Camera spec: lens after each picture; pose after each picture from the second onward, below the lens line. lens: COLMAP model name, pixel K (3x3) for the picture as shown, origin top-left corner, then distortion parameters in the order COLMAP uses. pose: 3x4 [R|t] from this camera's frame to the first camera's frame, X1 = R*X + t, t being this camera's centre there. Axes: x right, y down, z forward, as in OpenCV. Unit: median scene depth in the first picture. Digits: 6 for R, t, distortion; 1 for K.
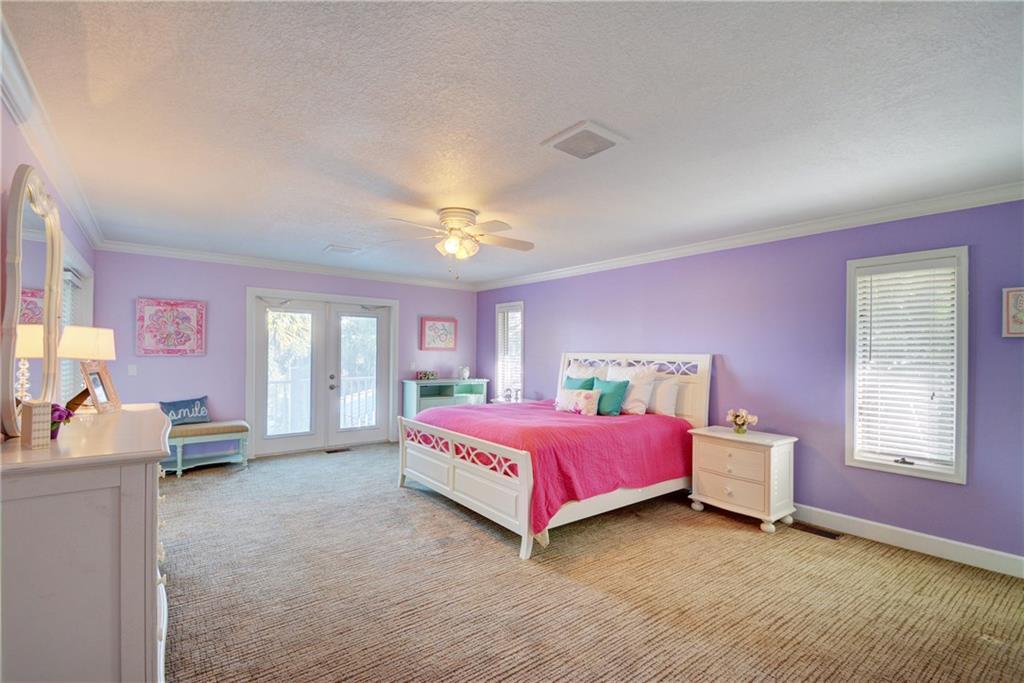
lens RADIAL K [[454.7, 0, 504.2], [0, 454.7, 342.6], [0, 0, 1]] dist [0.000085, -0.007808]
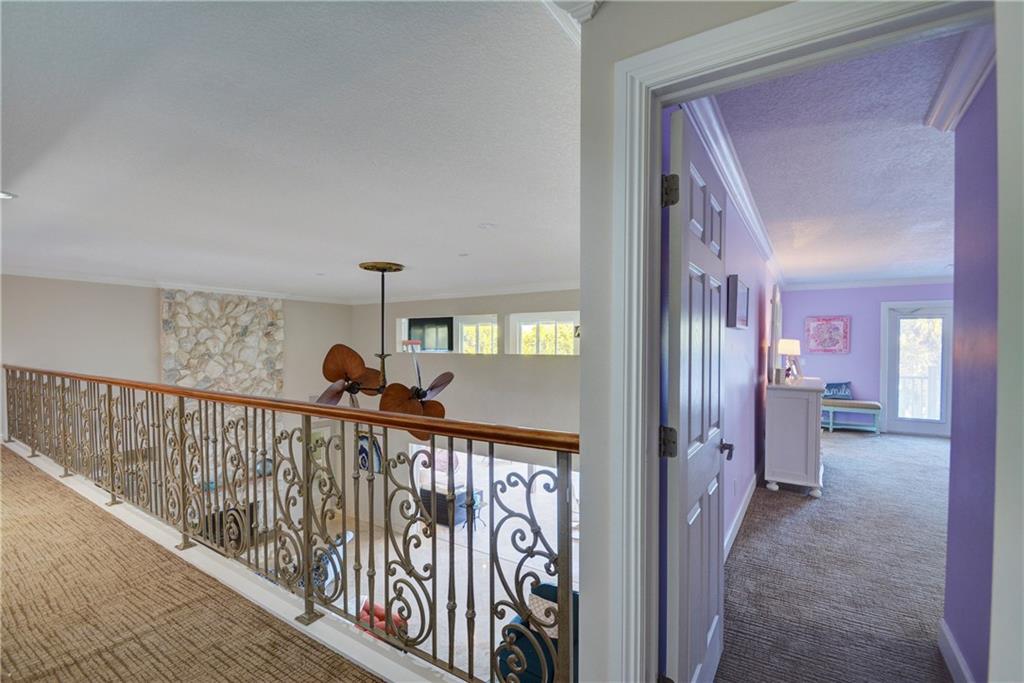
lens RADIAL K [[454.7, 0, 527.6], [0, 454.7, 357.7], [0, 0, 1]] dist [0.000085, -0.007808]
pose [[0.348076, 0.018573, -0.937282, 0.343240], [0.014711, 0.999572, 0.025271, -0.010345], [0.937351, -0.022584, 0.347654, -0.466621]]
